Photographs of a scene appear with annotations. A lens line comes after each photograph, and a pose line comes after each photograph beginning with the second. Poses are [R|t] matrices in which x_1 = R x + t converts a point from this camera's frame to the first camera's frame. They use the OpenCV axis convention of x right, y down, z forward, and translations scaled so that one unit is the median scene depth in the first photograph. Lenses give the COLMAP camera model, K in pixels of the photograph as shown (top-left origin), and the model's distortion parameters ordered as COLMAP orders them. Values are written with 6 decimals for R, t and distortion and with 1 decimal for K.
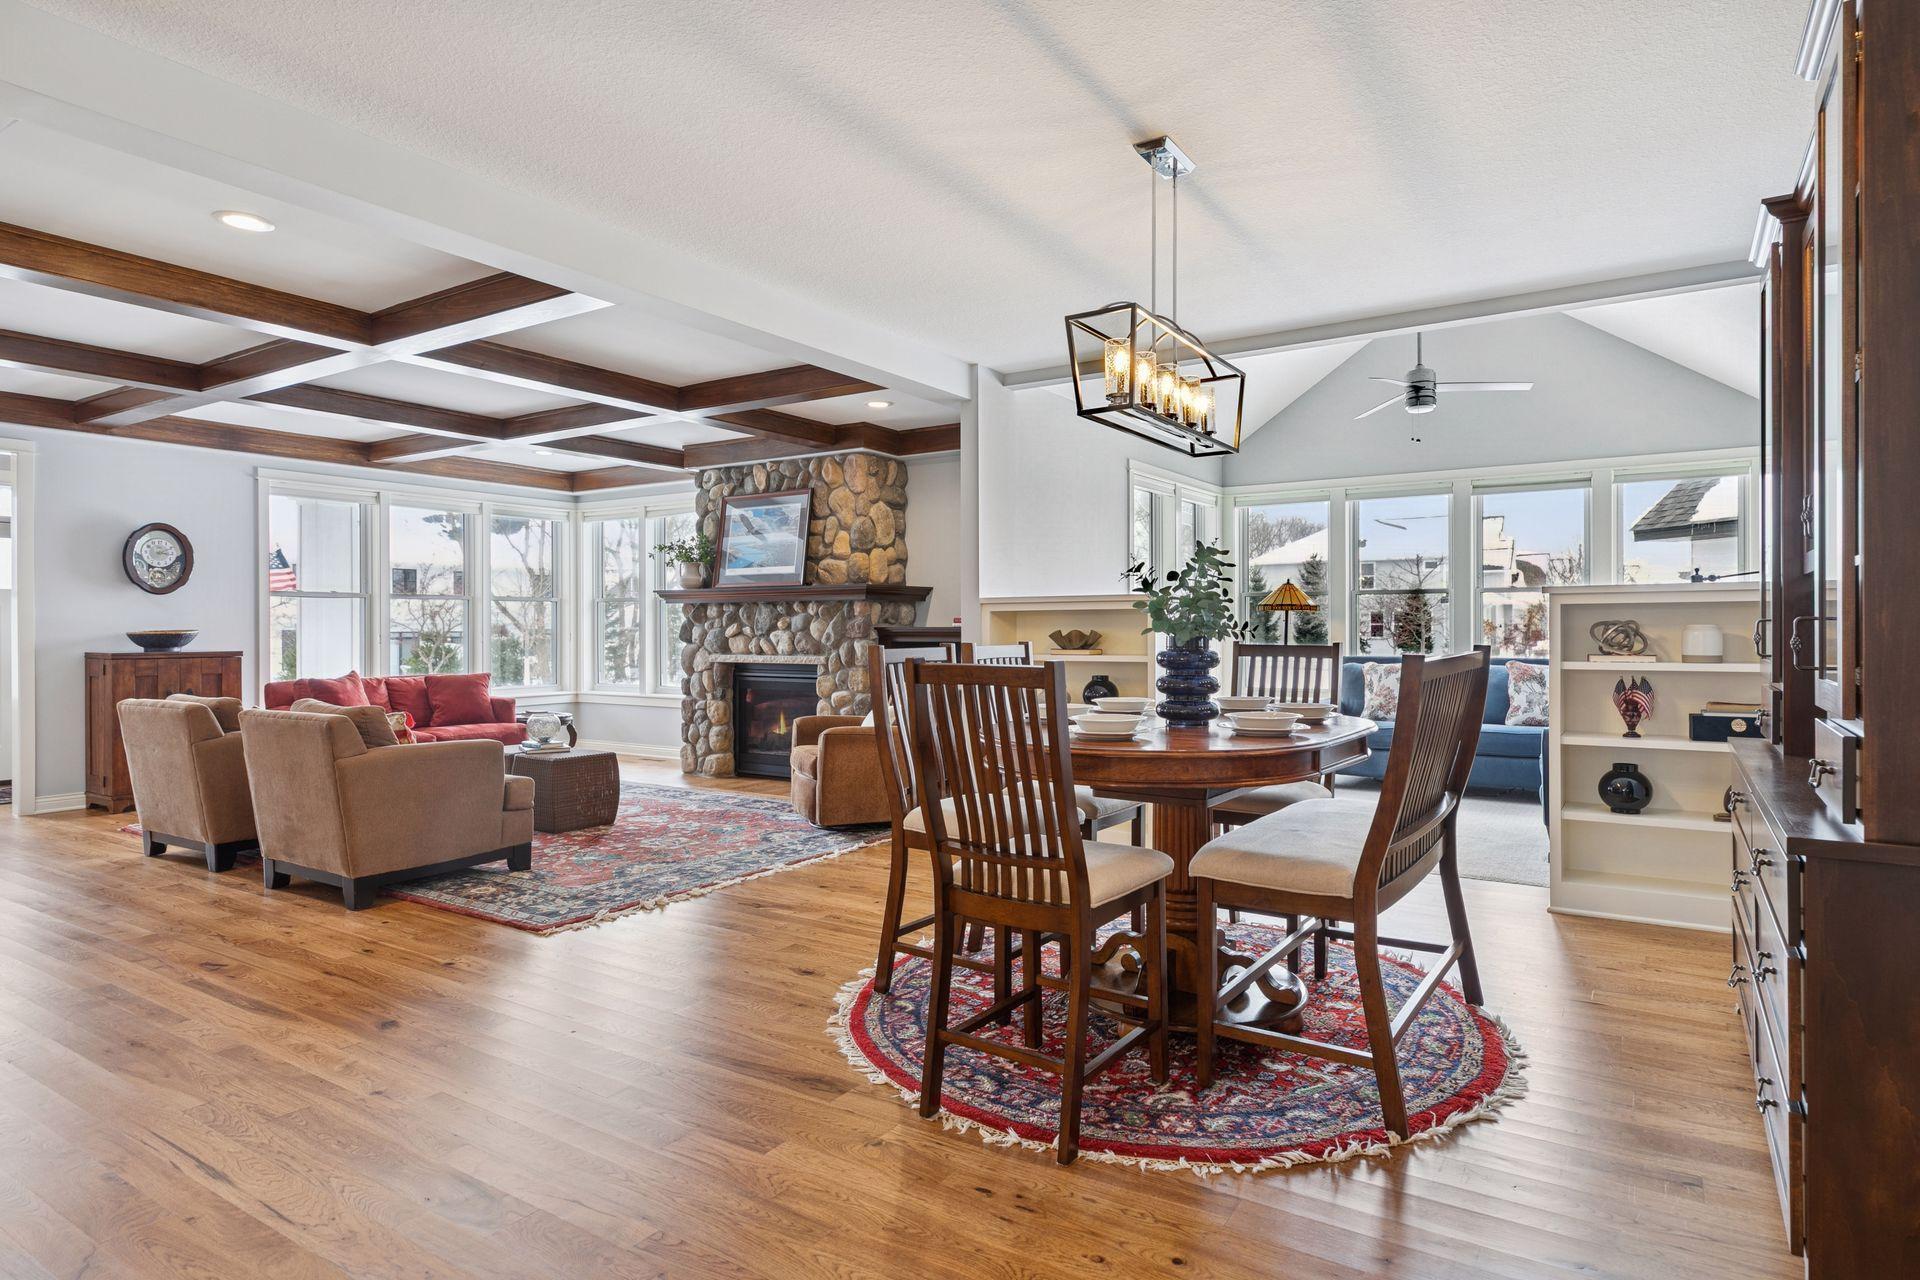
lens RADIAL K [[1044.8, 0, 988.8], [0, 1044.8, 629.4], [0, 0, 1]] dist [0.001172, 0.000915]
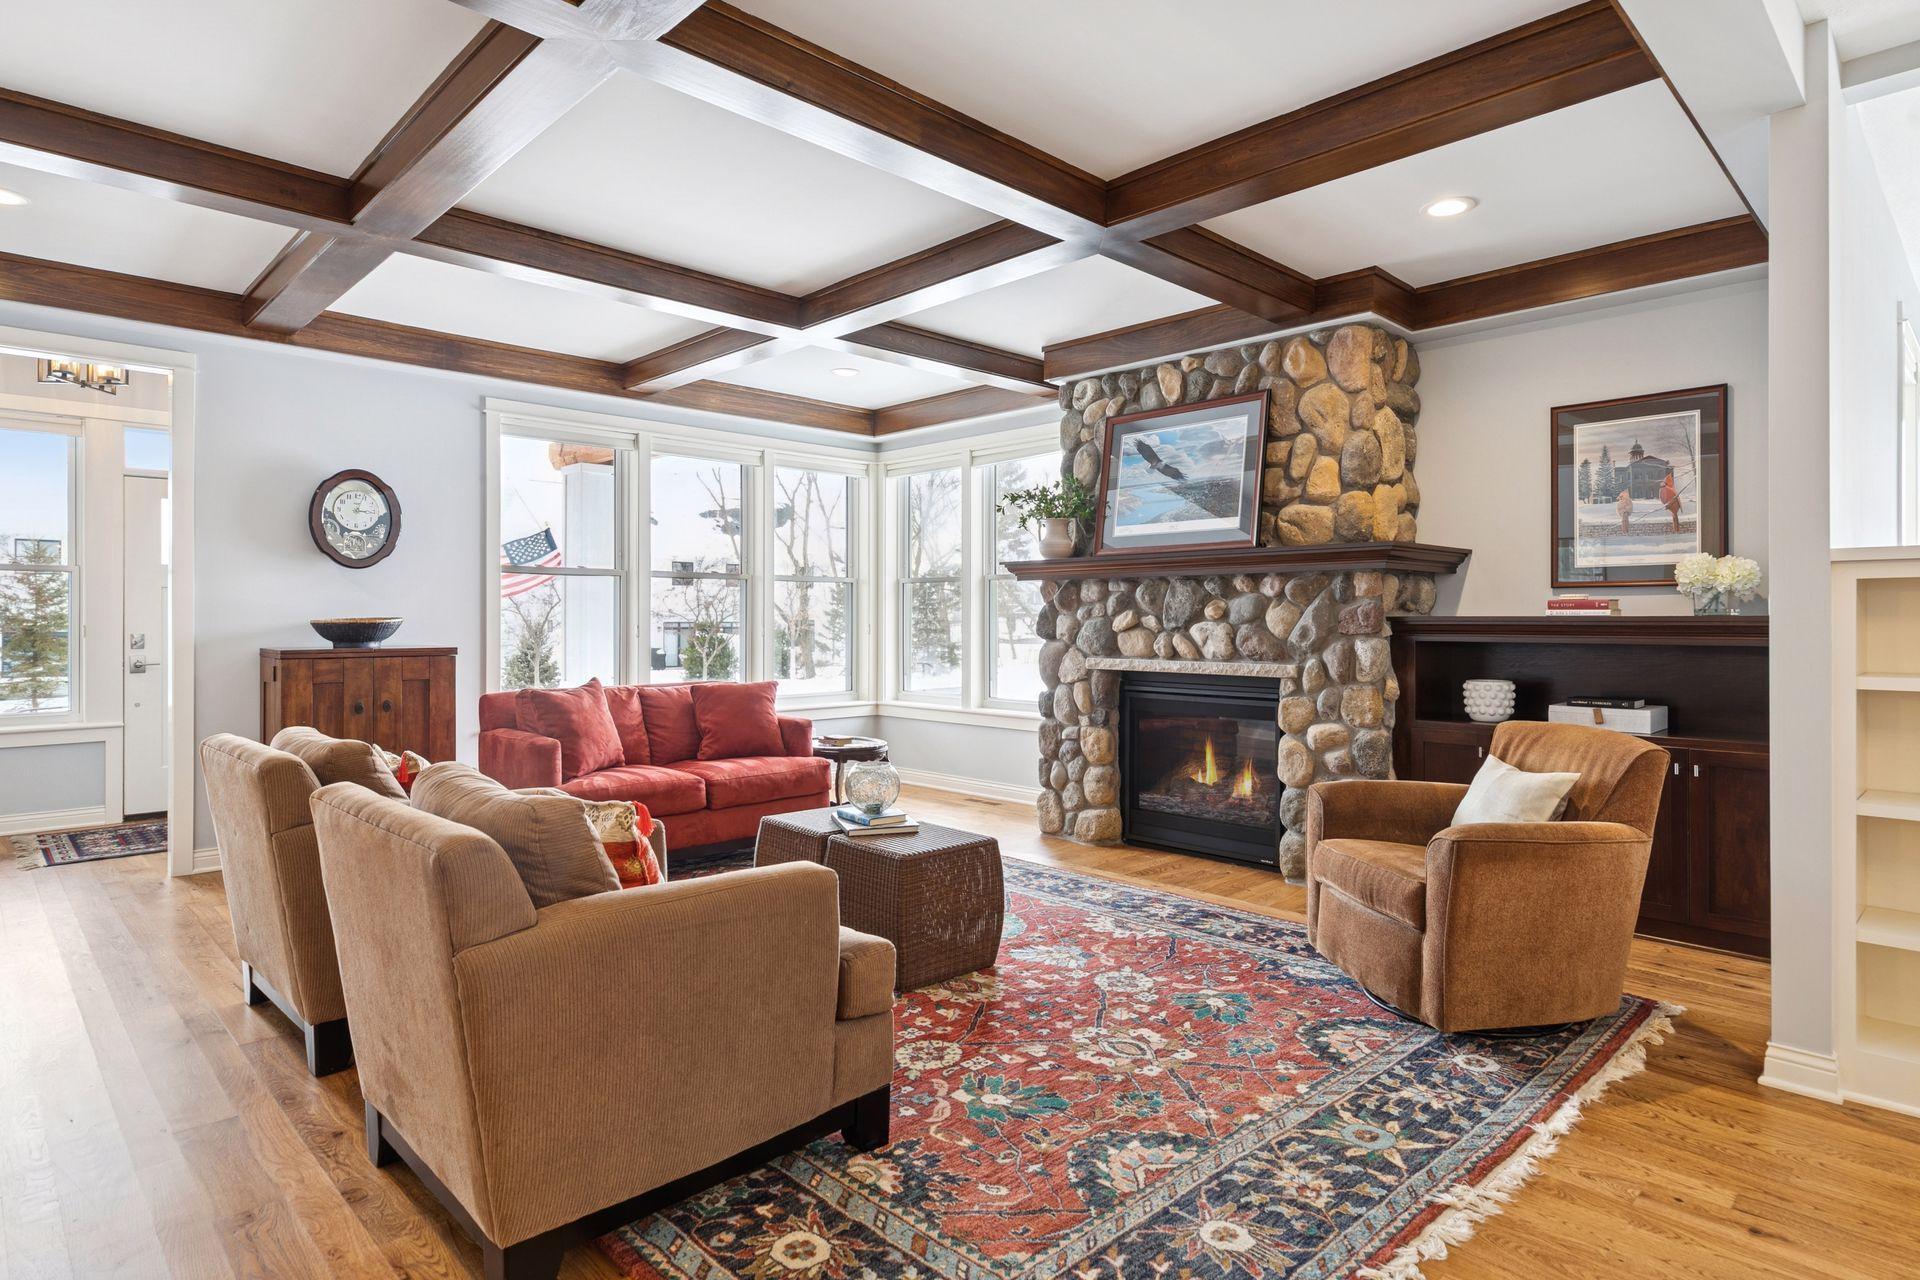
lens RADIAL K [[1032.5, 0, 988.3], [0, 1032.5, 617.7], [0, 0, 1]] dist [0.002534, -0.000225]
pose [[0.975075, 0.002996, -0.221857, -0.193554], [-0.003881, 0.999986, -0.003553, 0.001409], [0.221843, 0.004326, 0.975073, 0.371996]]
